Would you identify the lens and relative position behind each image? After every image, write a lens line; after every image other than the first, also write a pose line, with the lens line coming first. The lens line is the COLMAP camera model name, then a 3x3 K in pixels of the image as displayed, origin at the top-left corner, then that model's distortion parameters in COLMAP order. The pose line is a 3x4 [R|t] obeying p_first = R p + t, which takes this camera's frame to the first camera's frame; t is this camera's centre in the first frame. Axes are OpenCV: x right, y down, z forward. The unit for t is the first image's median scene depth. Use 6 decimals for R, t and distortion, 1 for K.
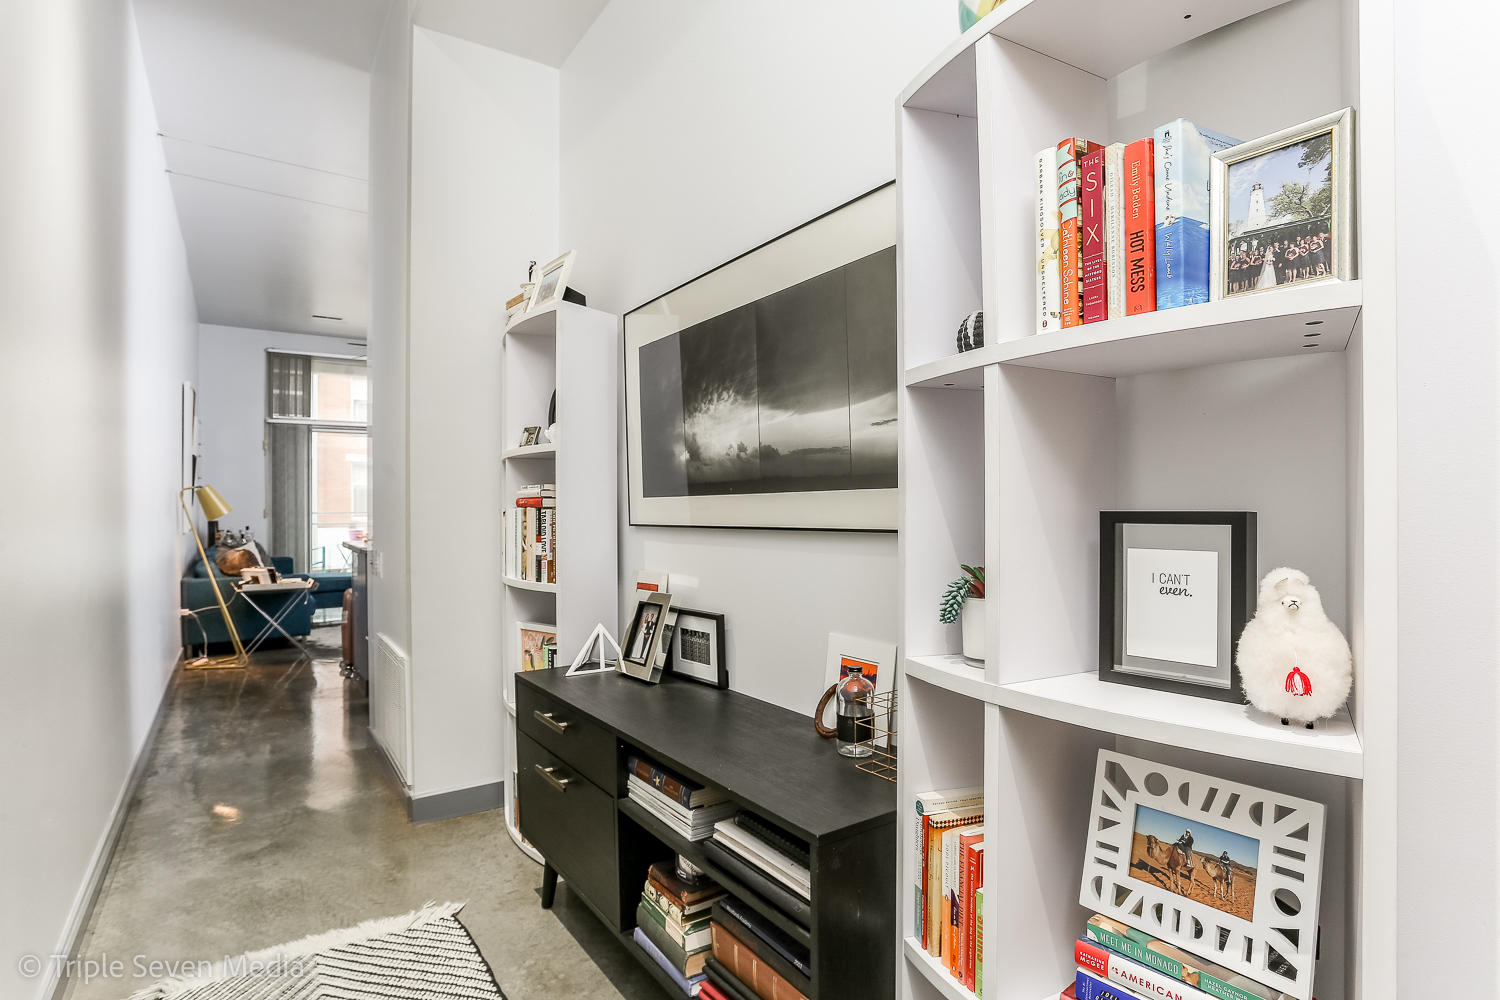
lens RADIAL K [[767.4, 0, 744.5], [0, 767.4, 510.0], [0, 0, 1]] dist [-0.056286, 0.025771]
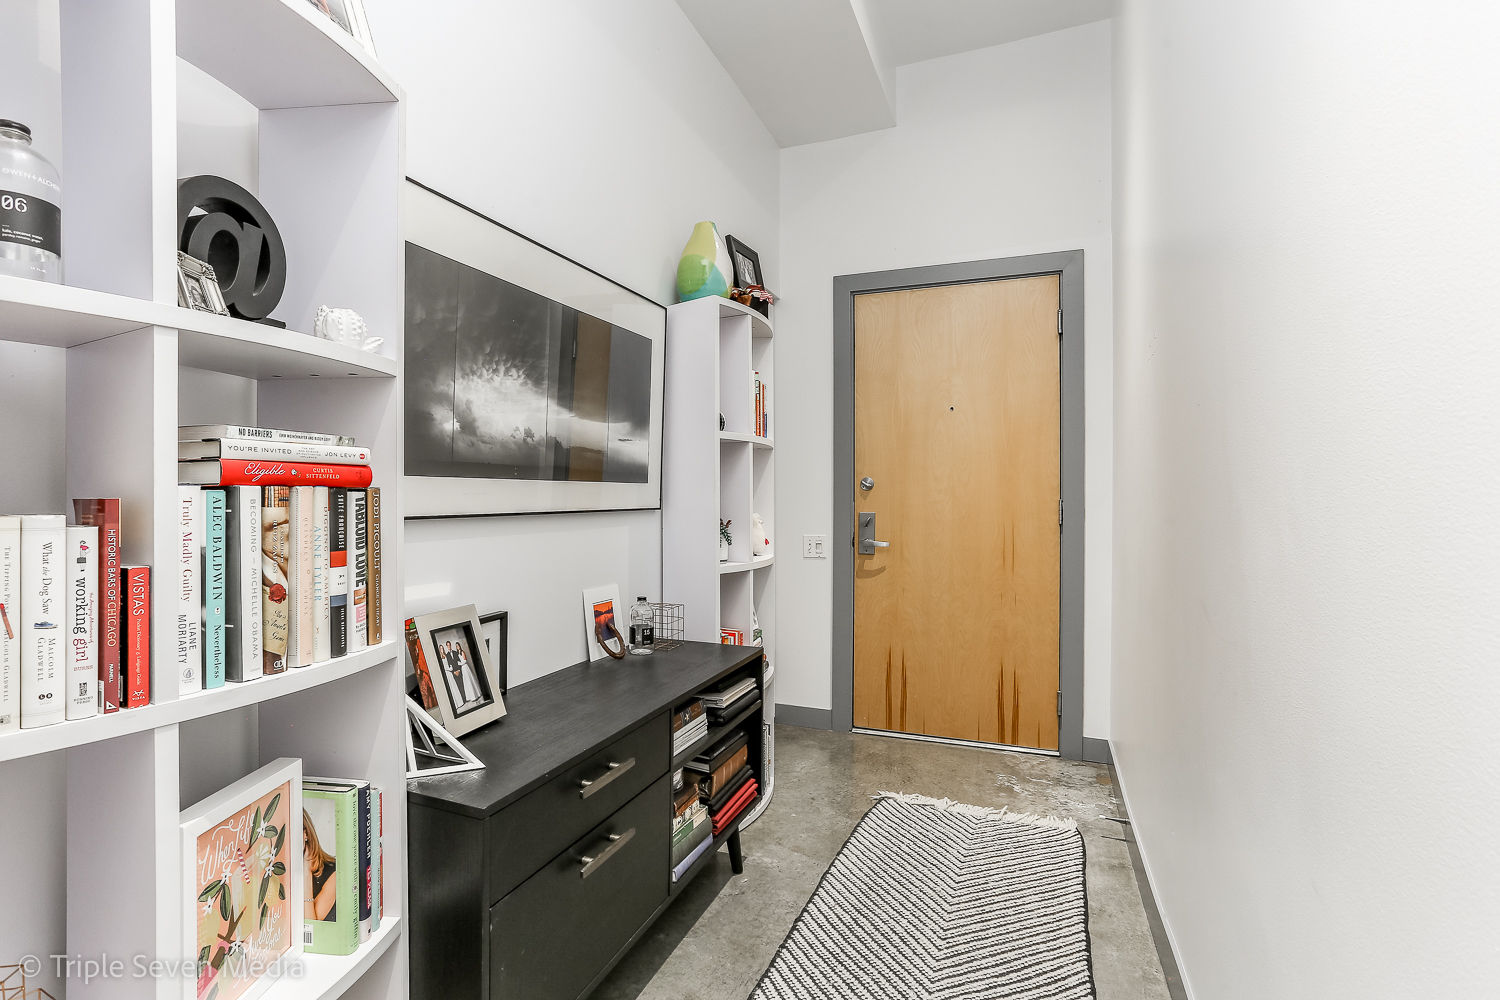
lens RADIAL K [[740.8, 0, 750.0], [0, 740.8, 500.0], [0, 0, 1]] dist [-0.039523, 0.000133]
pose [[-0.573667, 0.000263, 0.819088, -0.914944], [0.002404, 0.999996, 0.001363, 0.004283], [-0.819085, 0.002751, -0.573666, 1.268408]]
